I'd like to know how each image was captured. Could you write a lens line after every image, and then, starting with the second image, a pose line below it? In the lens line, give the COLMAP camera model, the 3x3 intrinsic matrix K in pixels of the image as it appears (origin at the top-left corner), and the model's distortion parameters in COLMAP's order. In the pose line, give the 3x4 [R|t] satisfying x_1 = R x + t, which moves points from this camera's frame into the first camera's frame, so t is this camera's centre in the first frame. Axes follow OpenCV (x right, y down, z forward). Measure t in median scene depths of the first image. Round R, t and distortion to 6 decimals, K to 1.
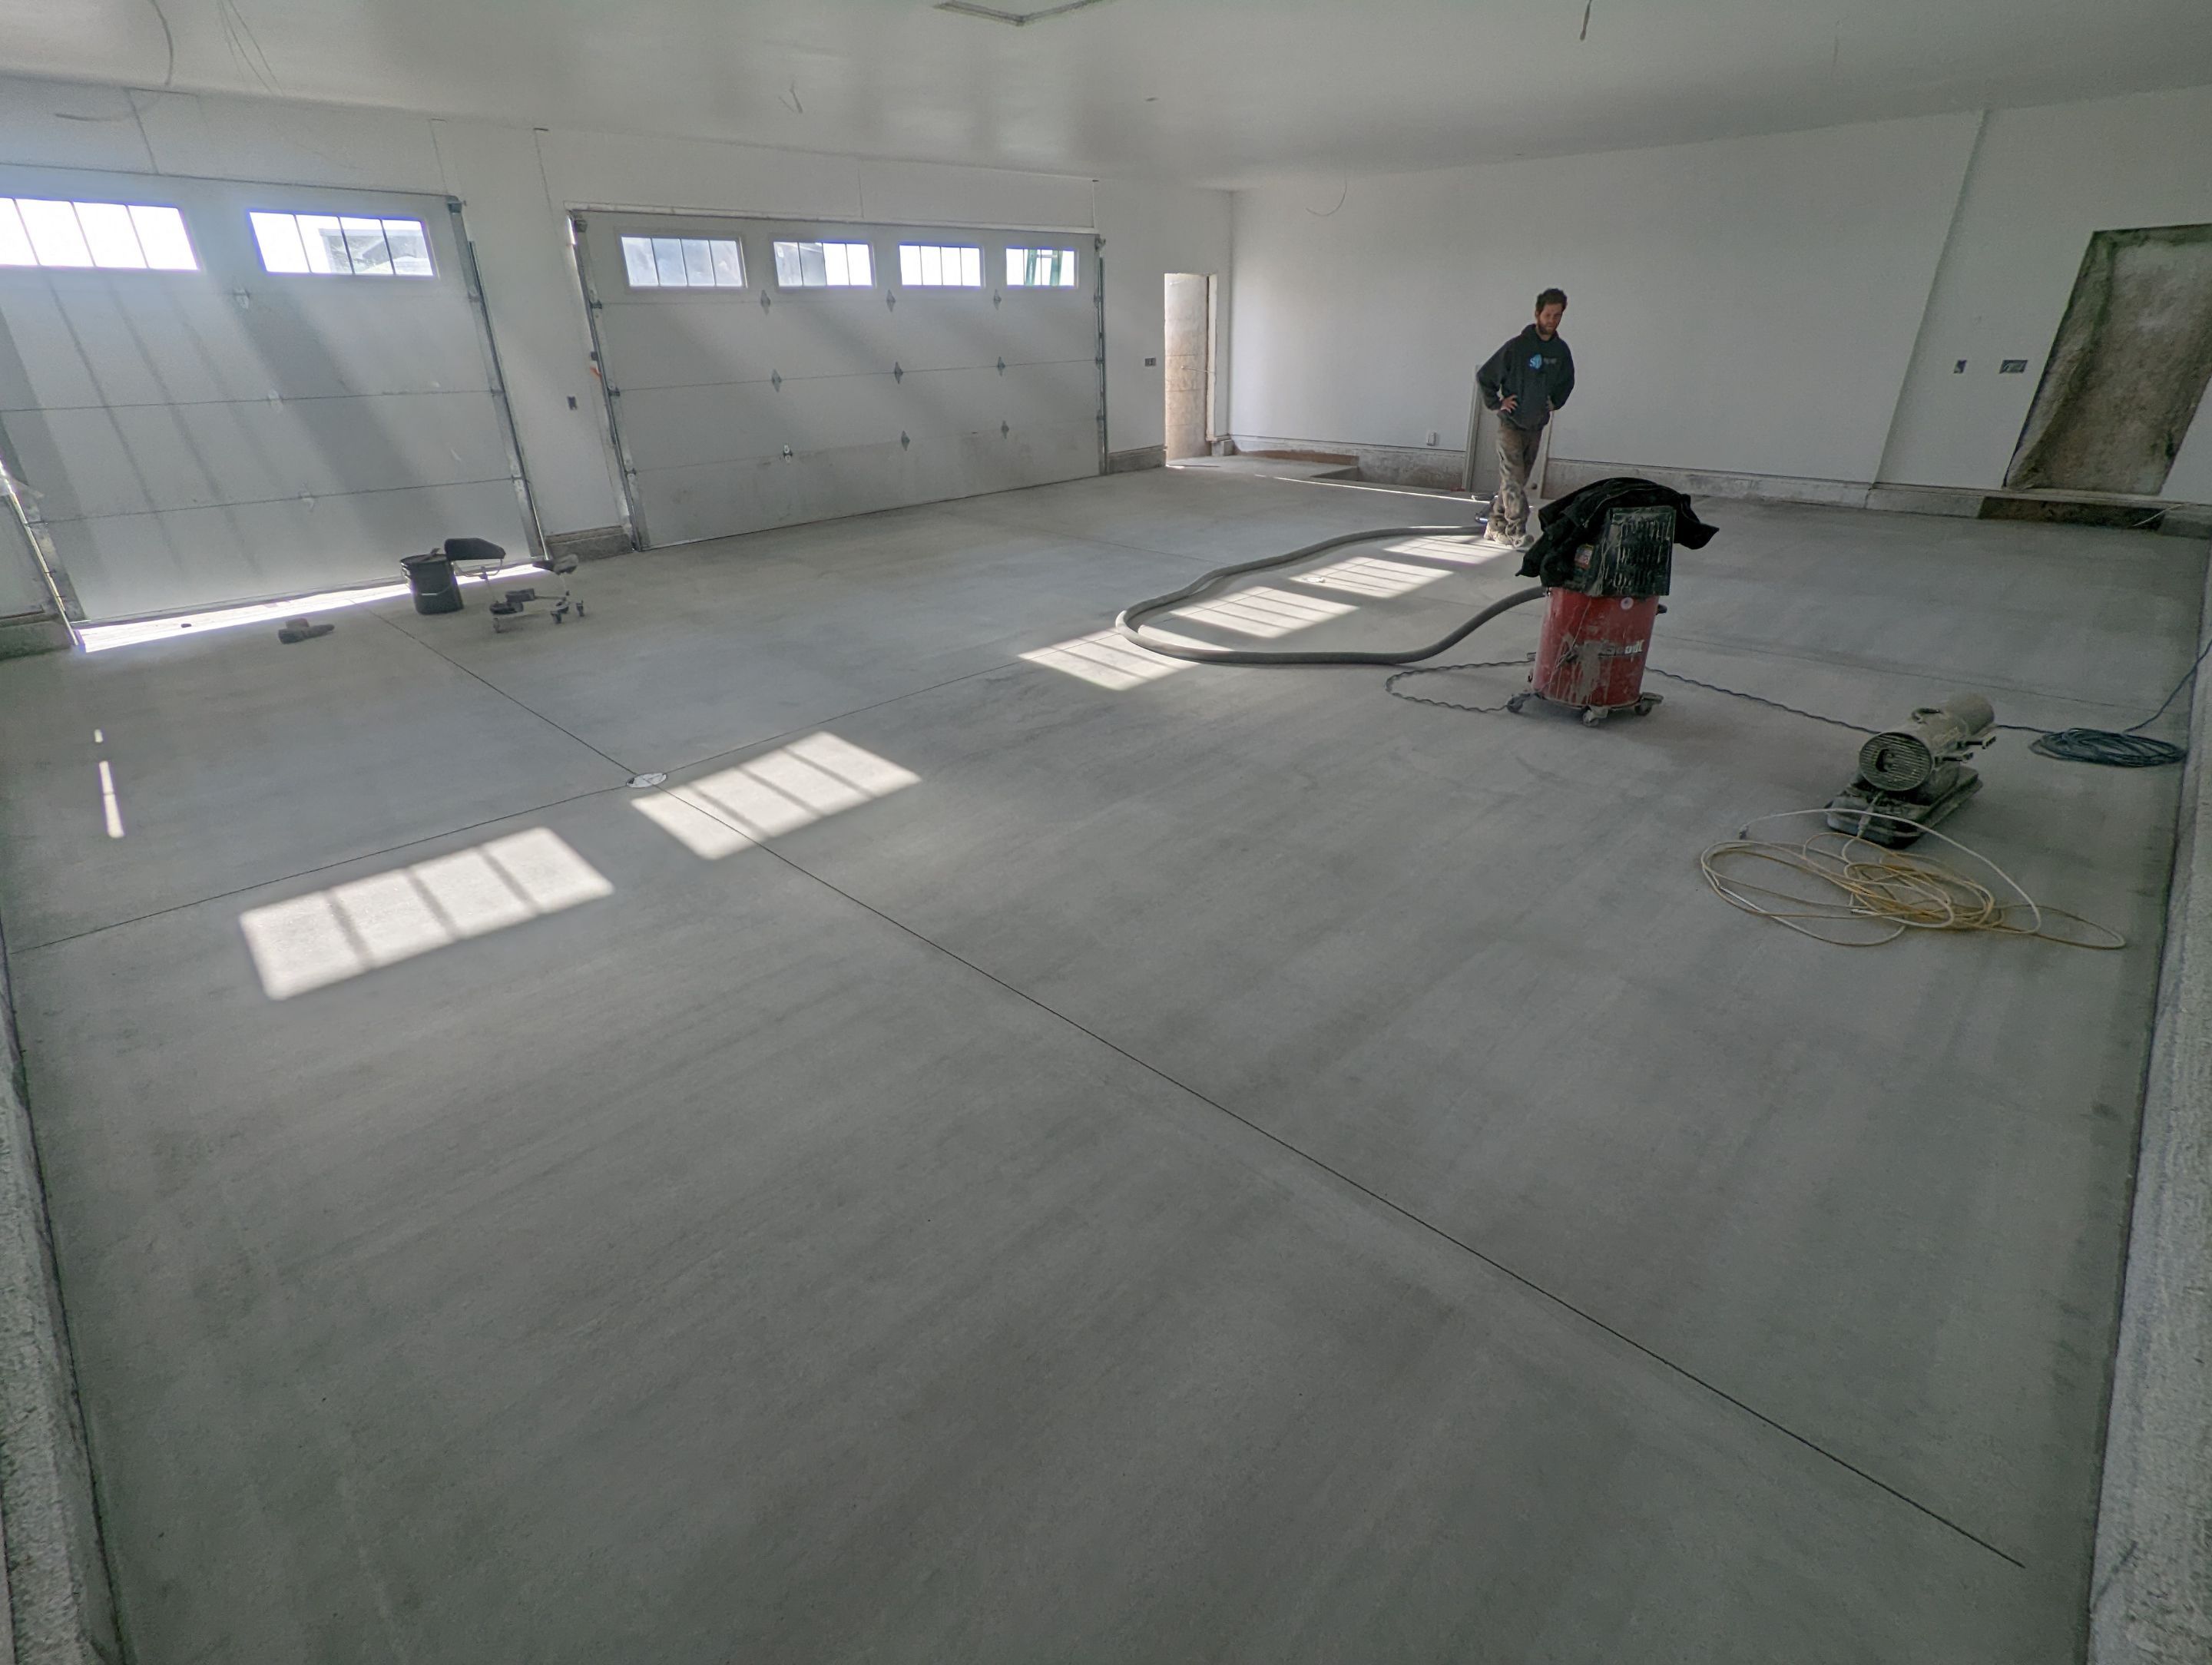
lens RADIAL K [[1067.2, 0, 1102.9], [0, 1067.2, 837.5], [0, 0, 1]] dist [-0.002707, -0.000335]
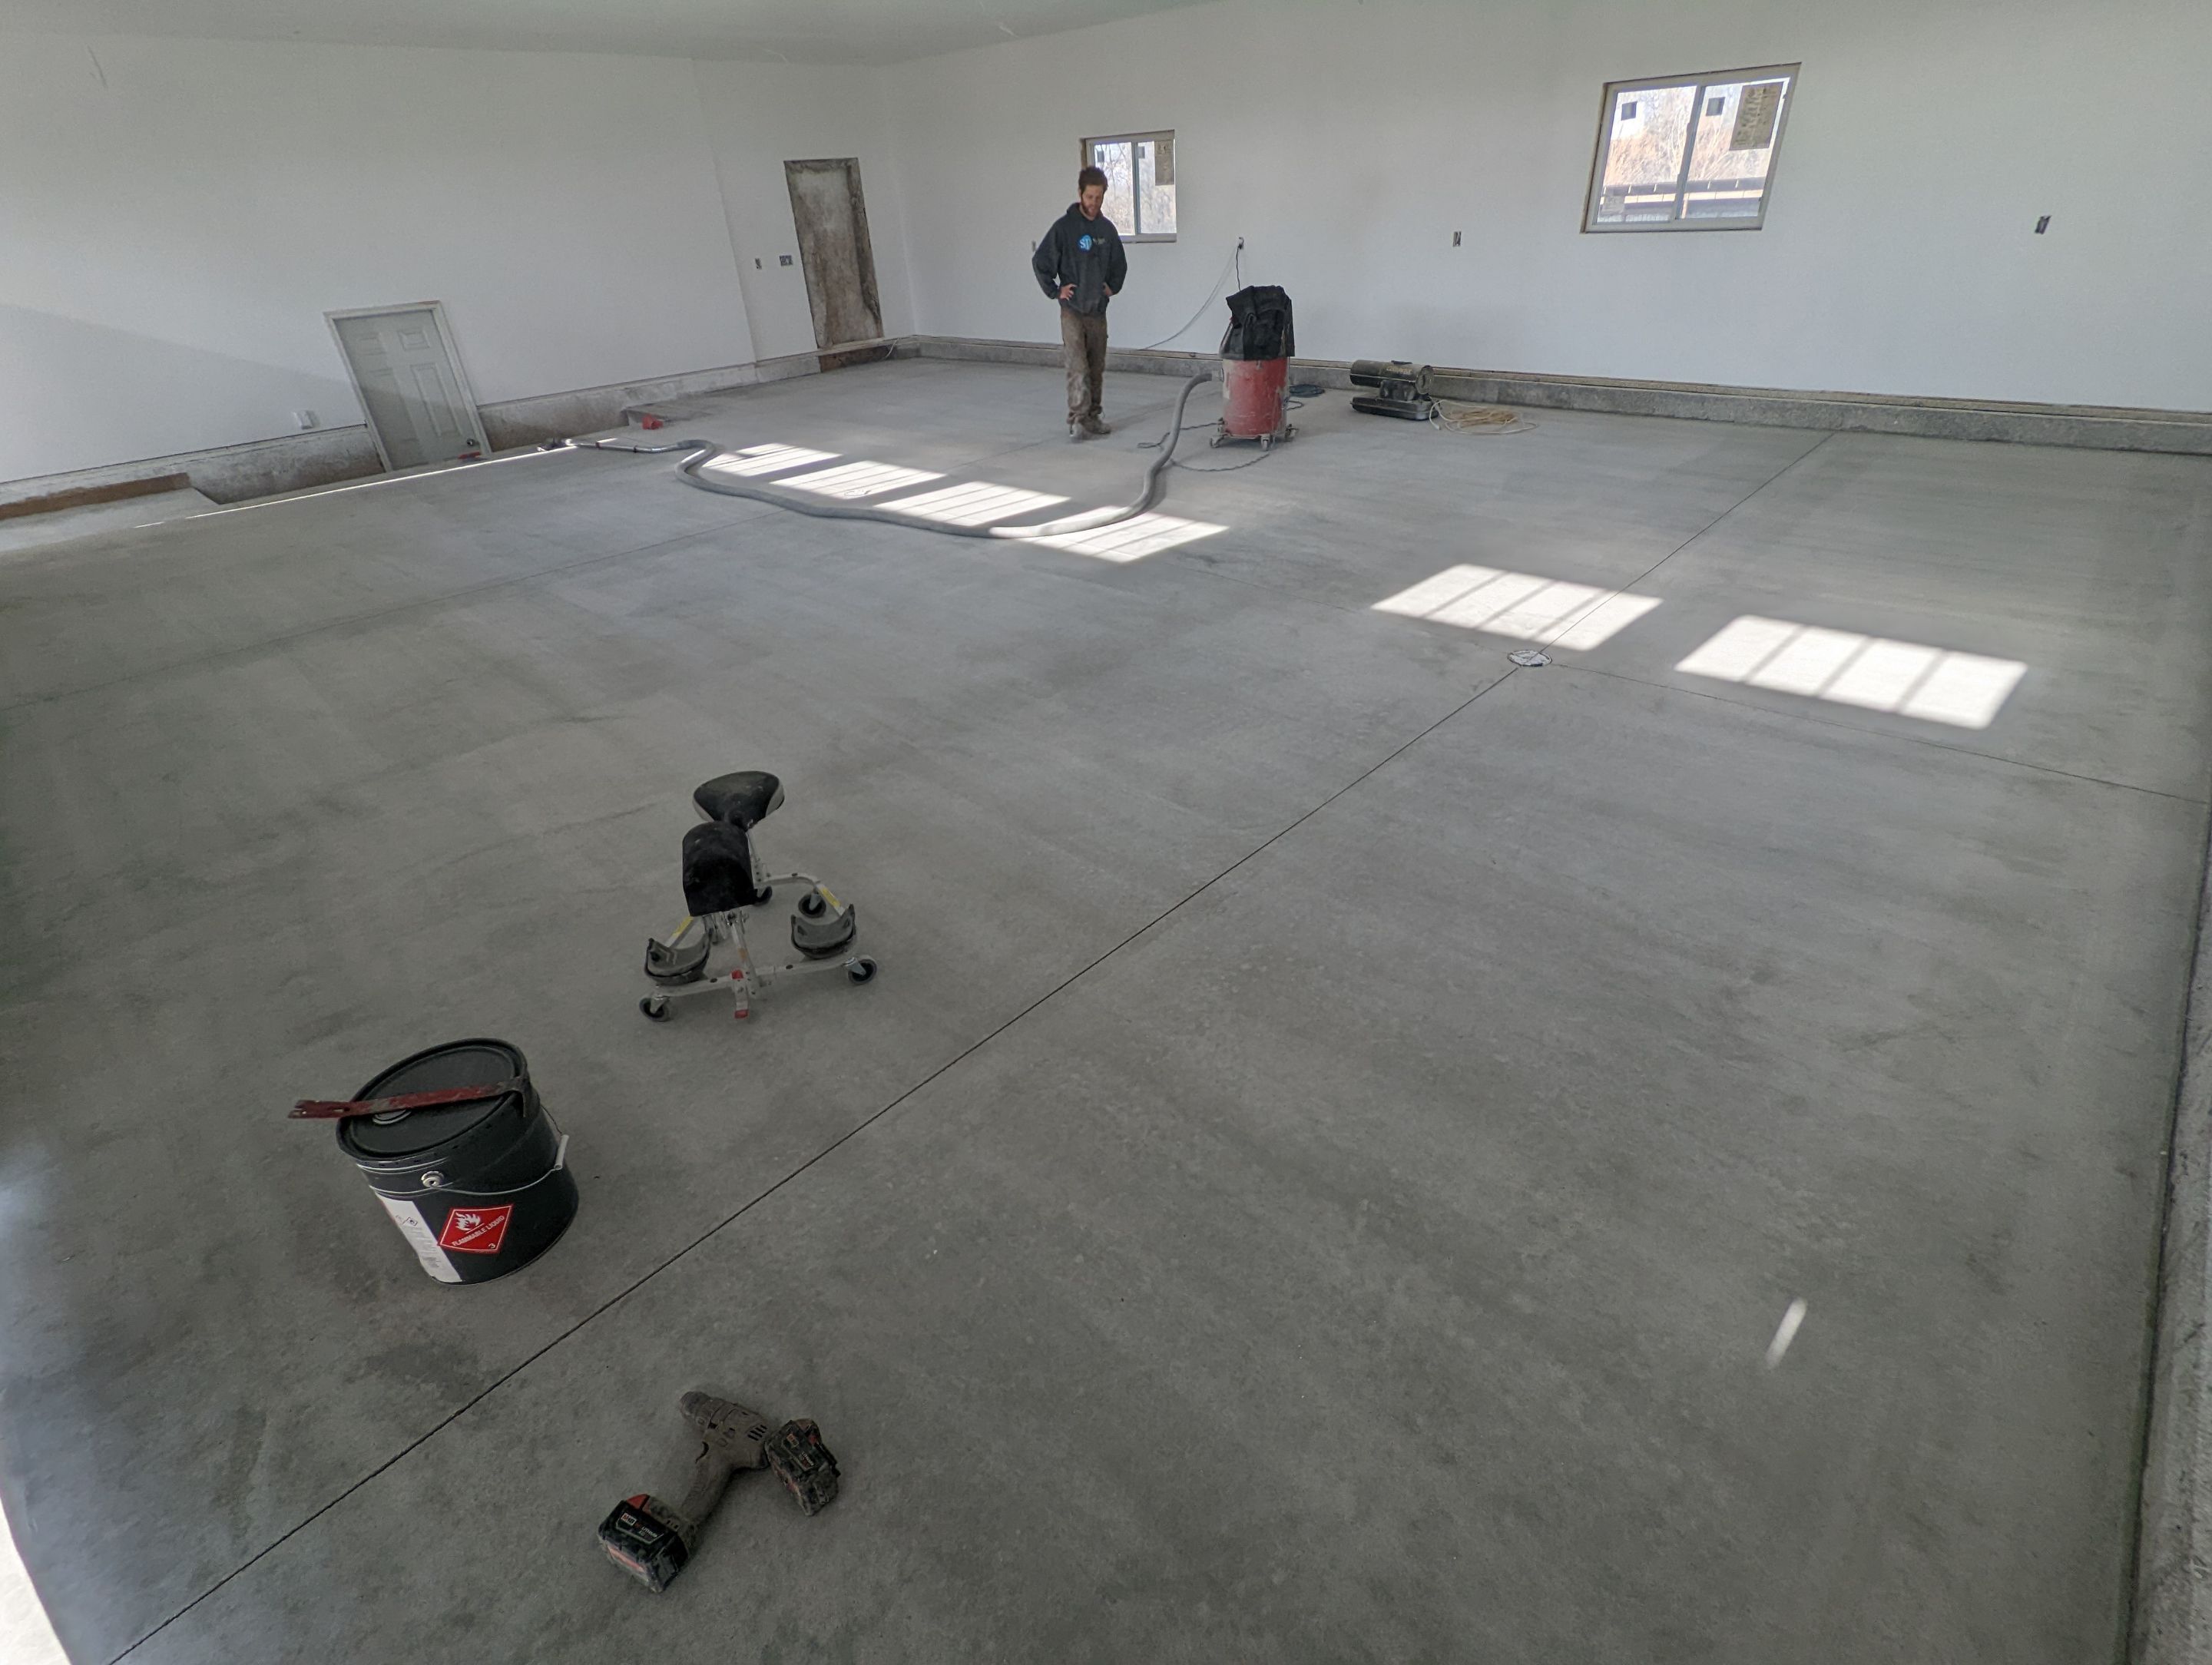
lens RADIAL K [[1044.3, 0, 1106.0], [0, 1044.3, 832.5], [0, 0, 1]] dist [-0.001827, 0.000145]
pose [[-0.029678, -0.505206, 0.862488, -1.099924], [0.488633, 0.745407, 0.453439, -0.462831], [-0.871985, 0.434897, 0.224738, 1.005289]]
